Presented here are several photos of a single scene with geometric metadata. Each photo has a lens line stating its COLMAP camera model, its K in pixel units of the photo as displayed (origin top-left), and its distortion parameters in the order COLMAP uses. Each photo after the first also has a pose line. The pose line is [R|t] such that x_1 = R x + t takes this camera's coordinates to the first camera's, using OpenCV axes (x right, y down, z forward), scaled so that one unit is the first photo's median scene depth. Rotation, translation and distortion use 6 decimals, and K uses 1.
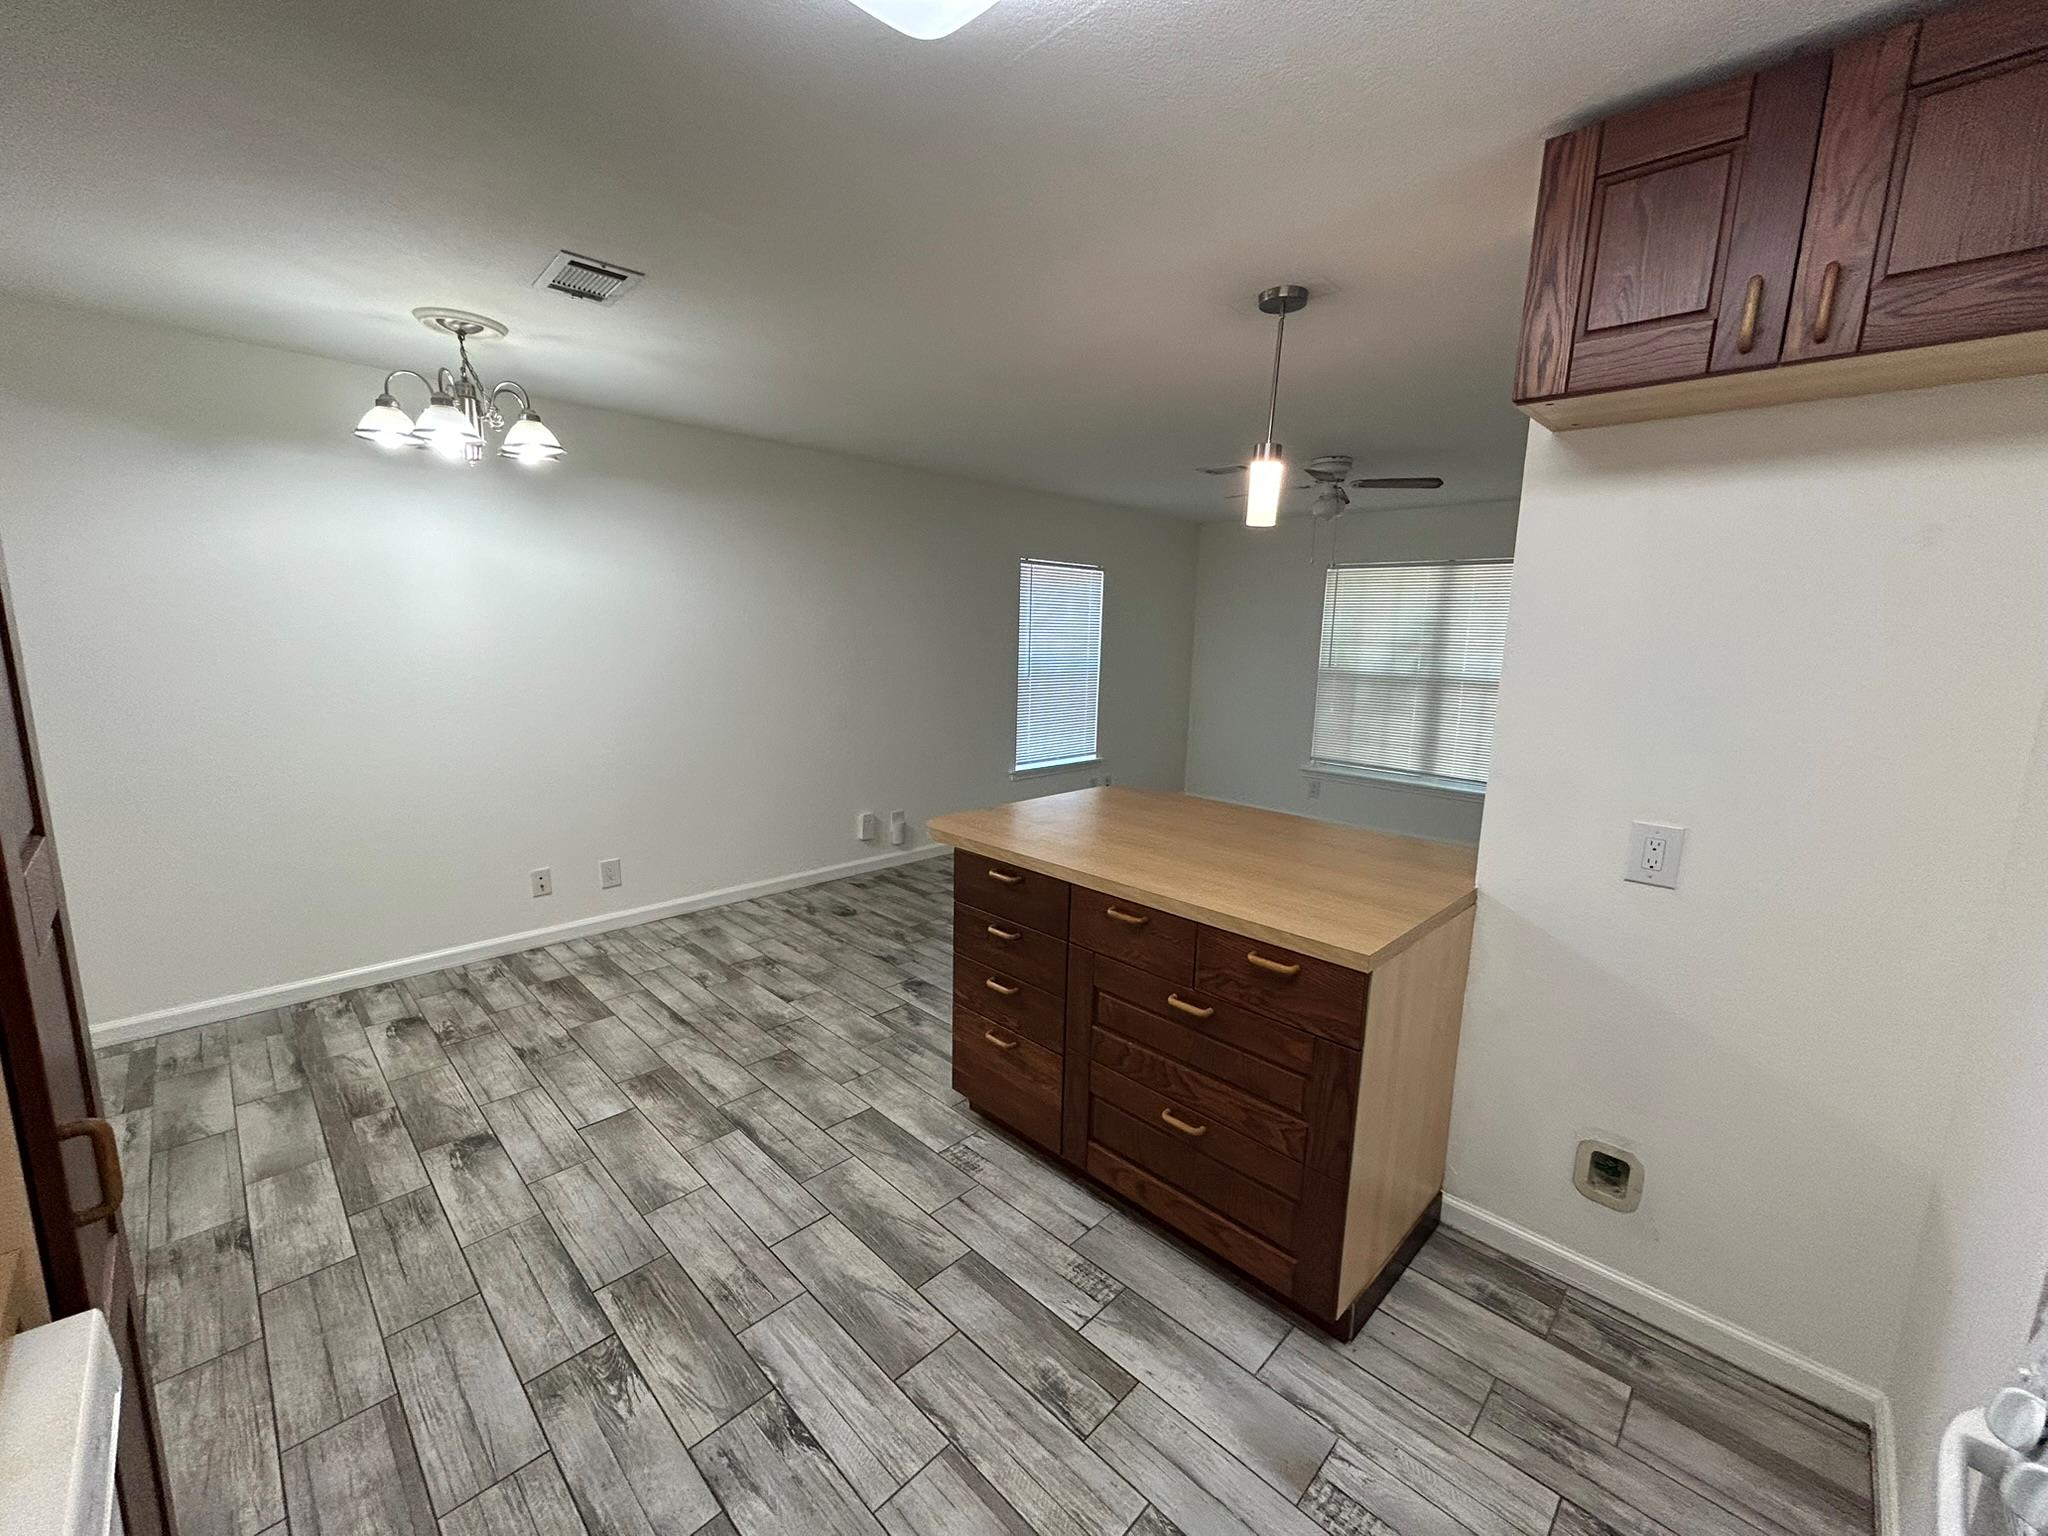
lens RADIAL K [[830.0, 0, 1030.2], [0, 830.0, 768.7], [0, 0, 1]] dist [0.000167, 0.000330]
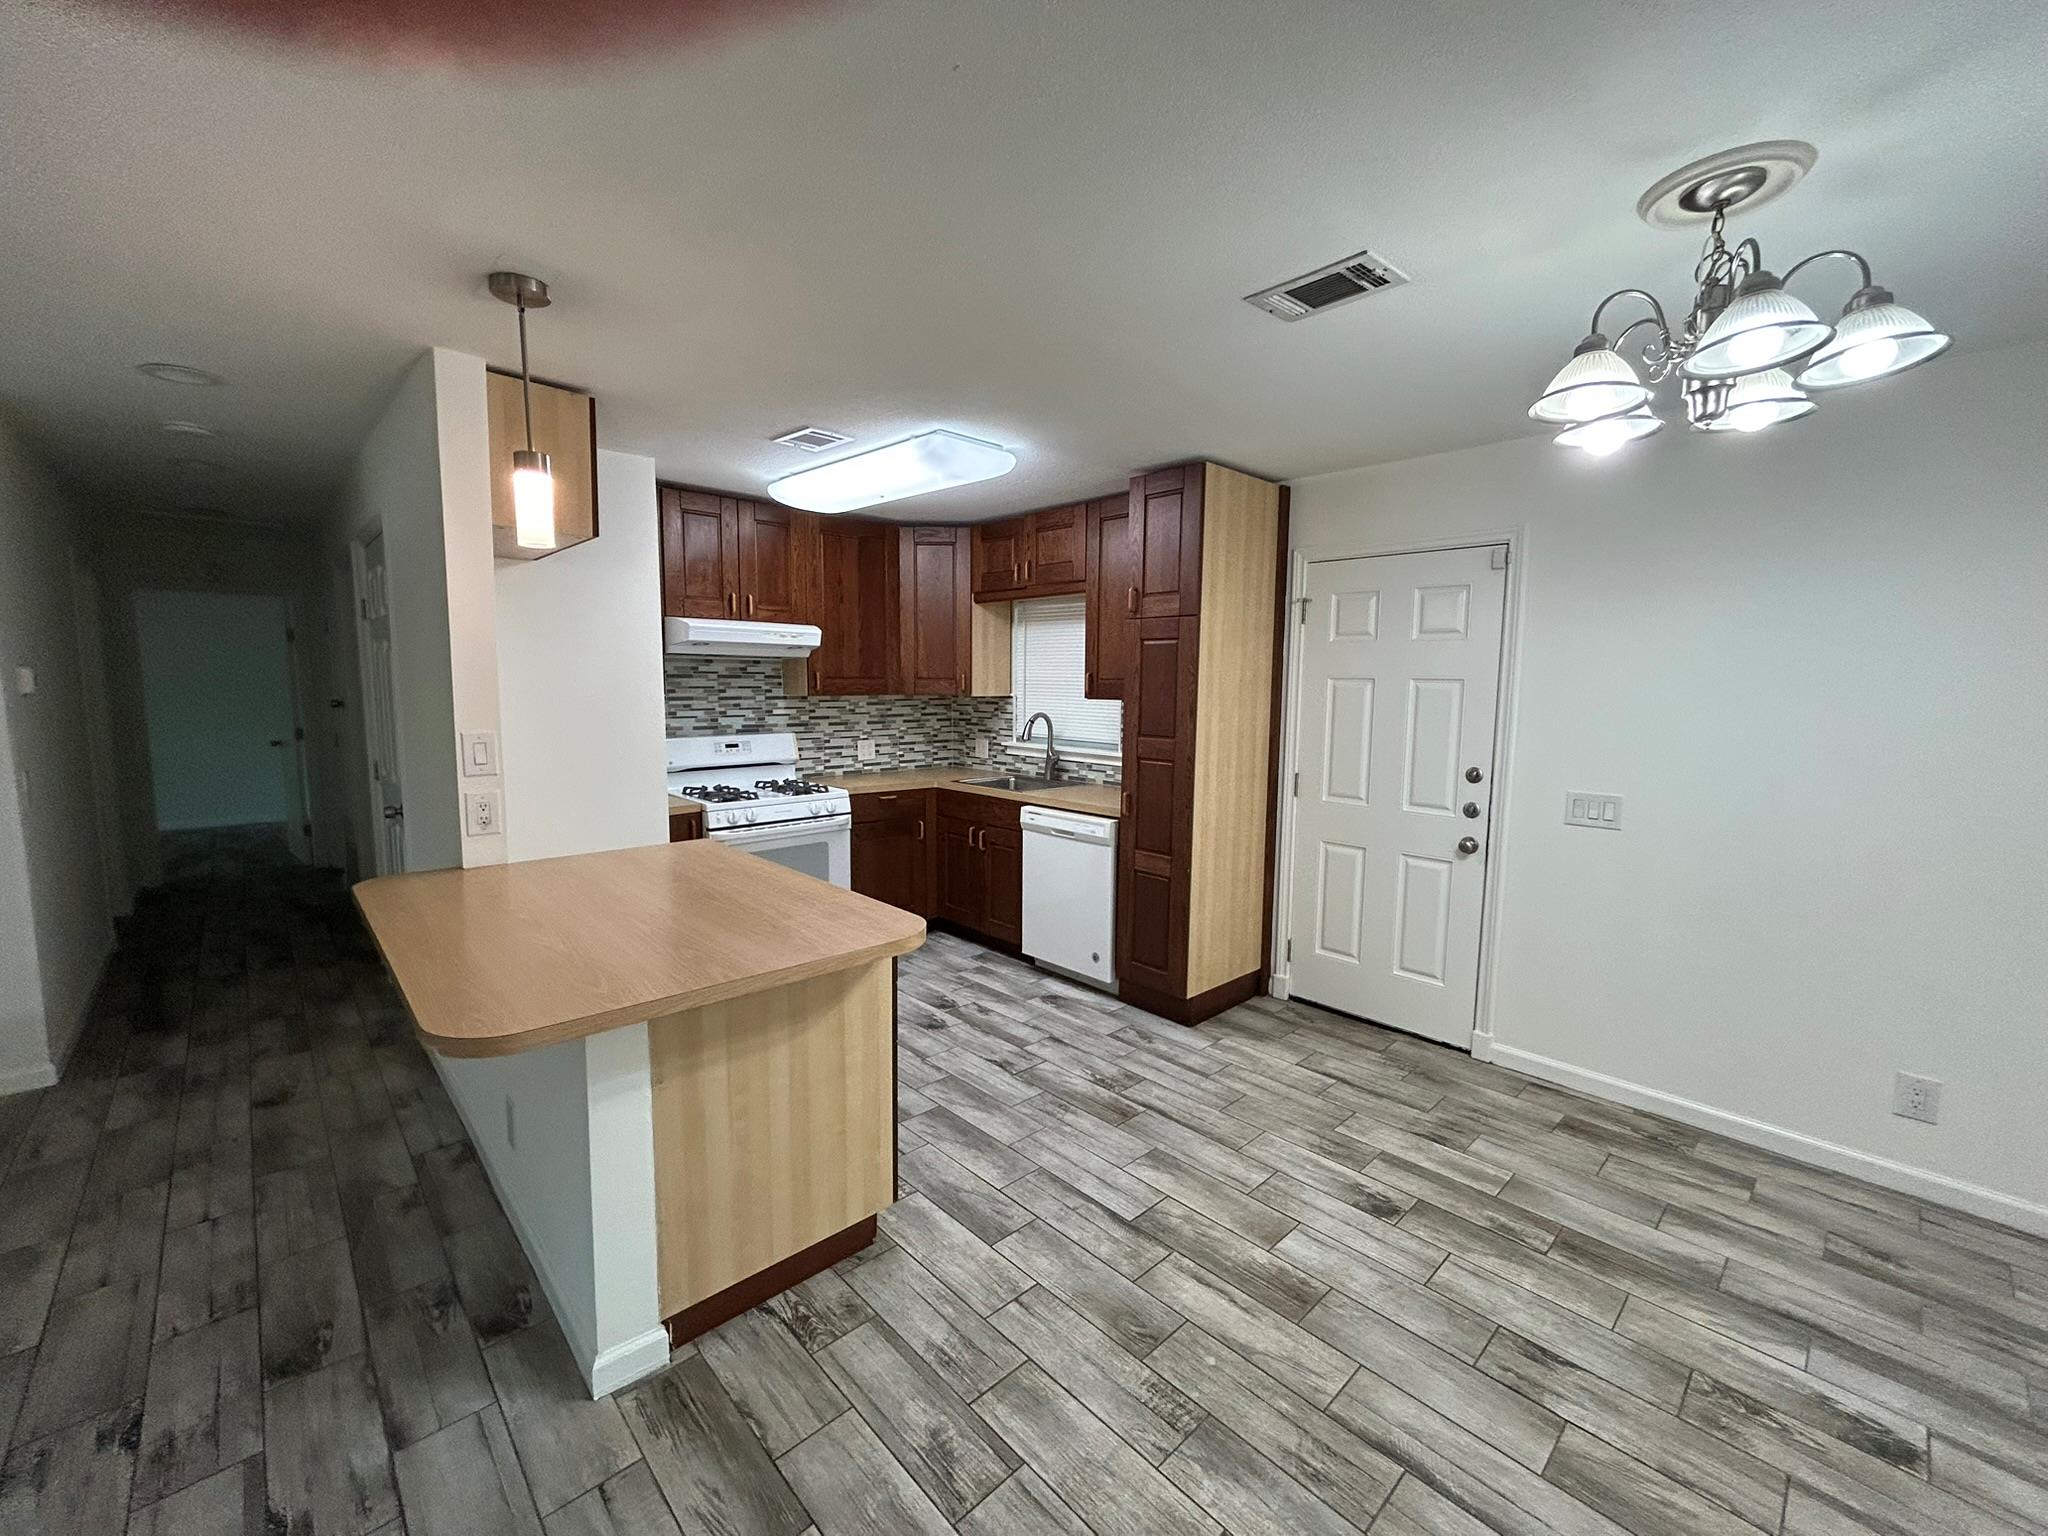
lens RADIAL K [[828.6, 0, 1018.6], [0, 828.6, 768.4], [0, 0, 1]] dist [-0.001353, -0.000255]
pose [[-0.998411, -0.038525, 0.041118, -0.244214], [-0.025640, 0.960443, 0.277293, -0.301638], [-0.050174, 0.275799, -0.959905, 1.741143]]
